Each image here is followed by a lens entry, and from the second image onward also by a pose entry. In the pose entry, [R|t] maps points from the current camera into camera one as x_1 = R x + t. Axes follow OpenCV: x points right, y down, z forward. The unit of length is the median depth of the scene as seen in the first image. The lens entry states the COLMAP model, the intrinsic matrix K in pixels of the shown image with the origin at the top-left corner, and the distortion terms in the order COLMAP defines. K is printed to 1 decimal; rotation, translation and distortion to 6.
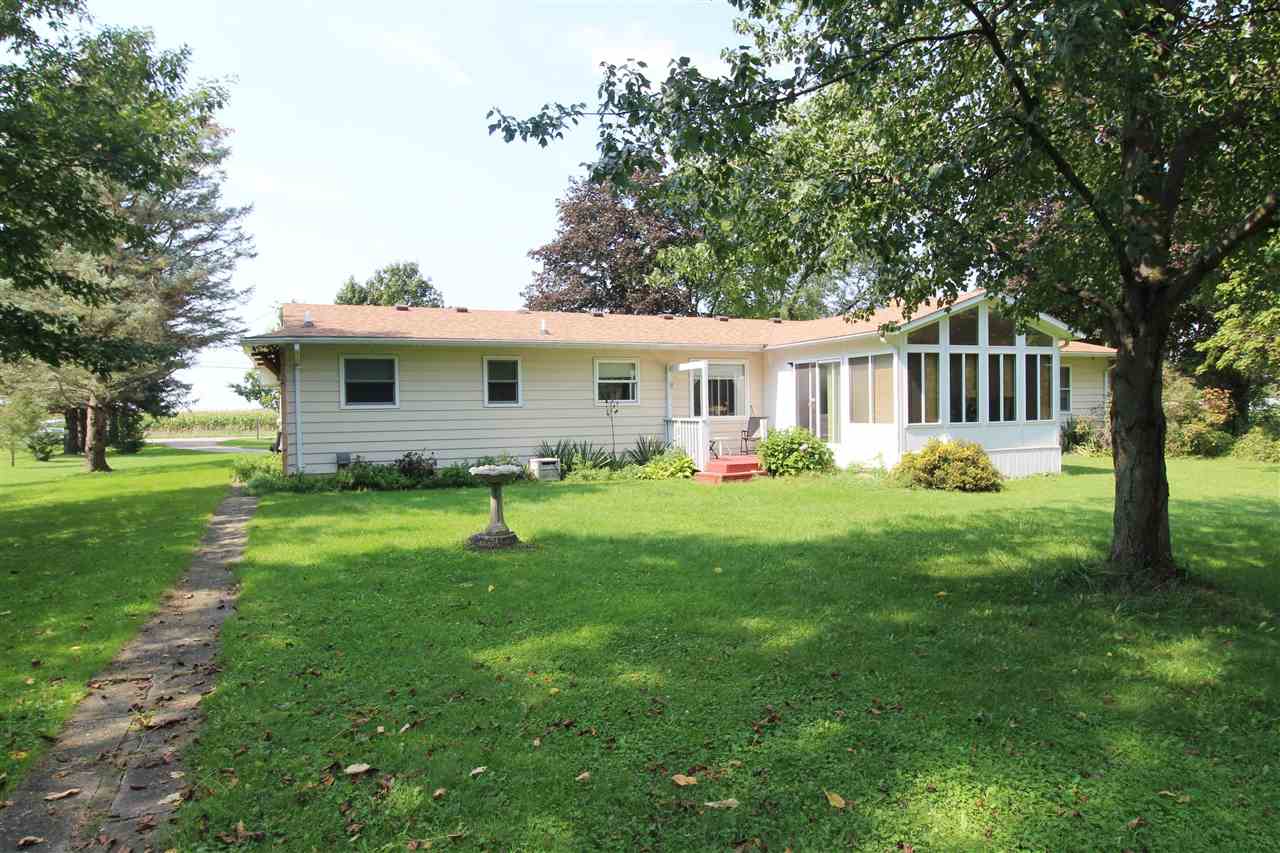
lens RADIAL K [[896.6, 0, 640.0], [0, 896.6, 426.5], [0, 0, 1]] dist [0.001714, 0.000223]
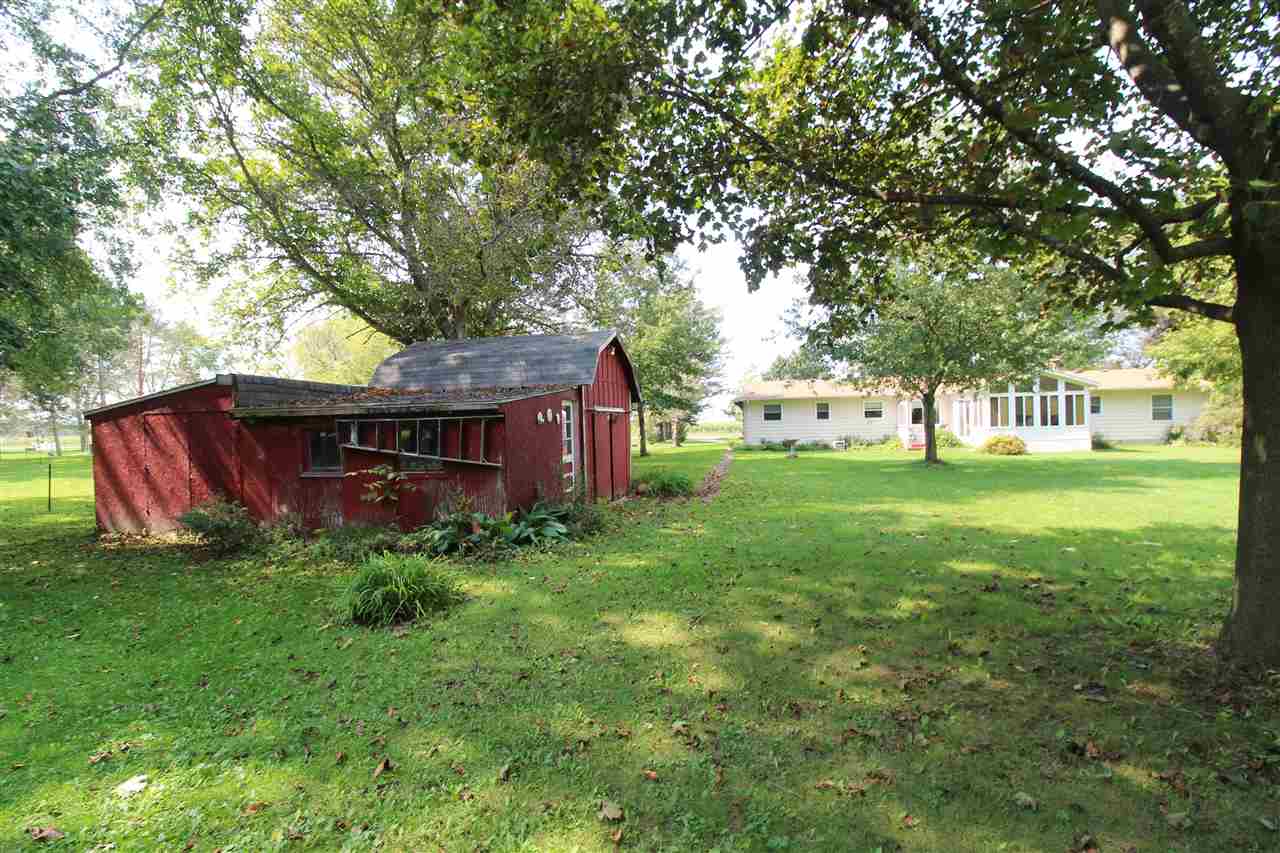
lens RADIAL K [[614.4, 0, 640.0], [0, 614.4, 426.5], [0, 0, 1]] dist [-0.014396, -0.000117]
pose [[0.850867, -0.004882, -0.525359, 0.337815], [0.000762, 0.999967, -0.008058, 0.007398], [0.525381, 0.006455, 0.850842, -0.809744]]
